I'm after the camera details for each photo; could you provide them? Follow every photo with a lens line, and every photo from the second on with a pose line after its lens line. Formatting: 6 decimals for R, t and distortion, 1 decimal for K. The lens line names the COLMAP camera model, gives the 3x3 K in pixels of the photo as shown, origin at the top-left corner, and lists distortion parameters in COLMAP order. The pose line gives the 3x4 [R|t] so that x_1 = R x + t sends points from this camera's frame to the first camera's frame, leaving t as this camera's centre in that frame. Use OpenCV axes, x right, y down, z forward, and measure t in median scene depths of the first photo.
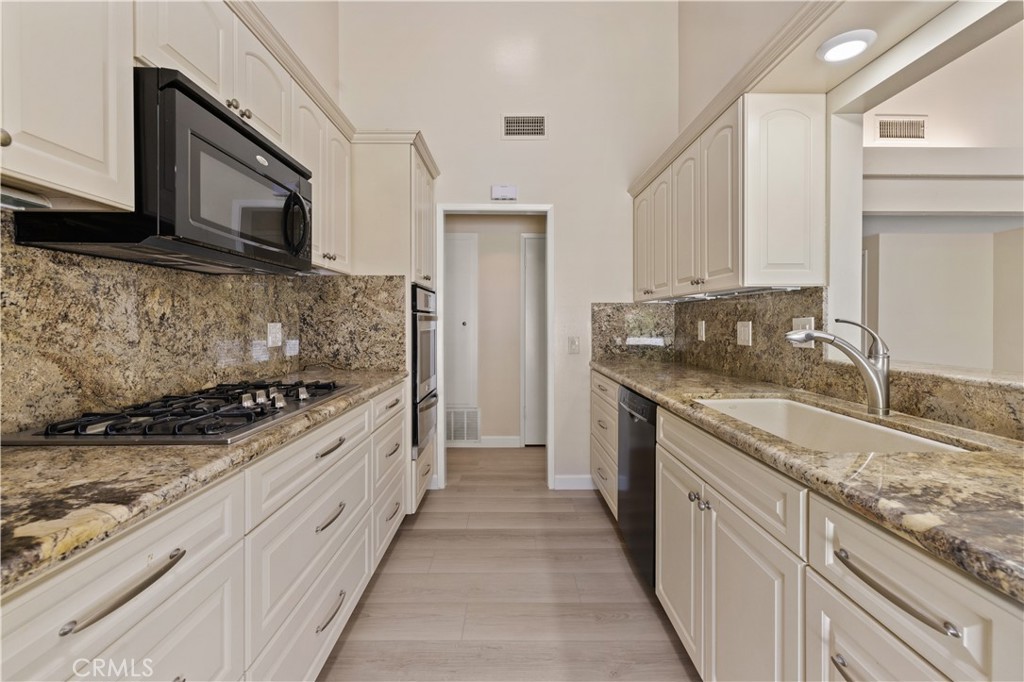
lens RADIAL K [[436.5, 0, 513.5], [0, 436.5, 323.9], [0, 0, 1]] dist [0.004322, -0.000054]
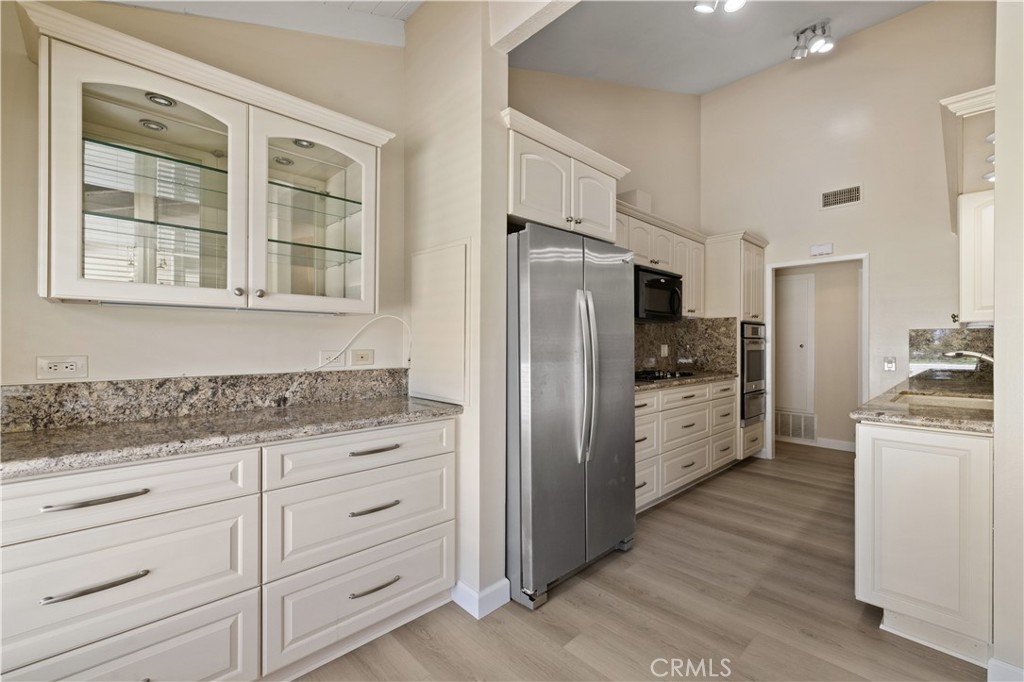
lens RADIAL K [[436.5, 0, 516.2], [0, 436.5, 344.2], [0, 0, 1]] dist [0.004322, -0.000054]
pose [[0.690004, 0.004873, -0.723789, 0.390428], [-0.006645, 0.999978, 0.000398, -0.000561], [0.723775, 0.004535, 0.690021, -0.789508]]
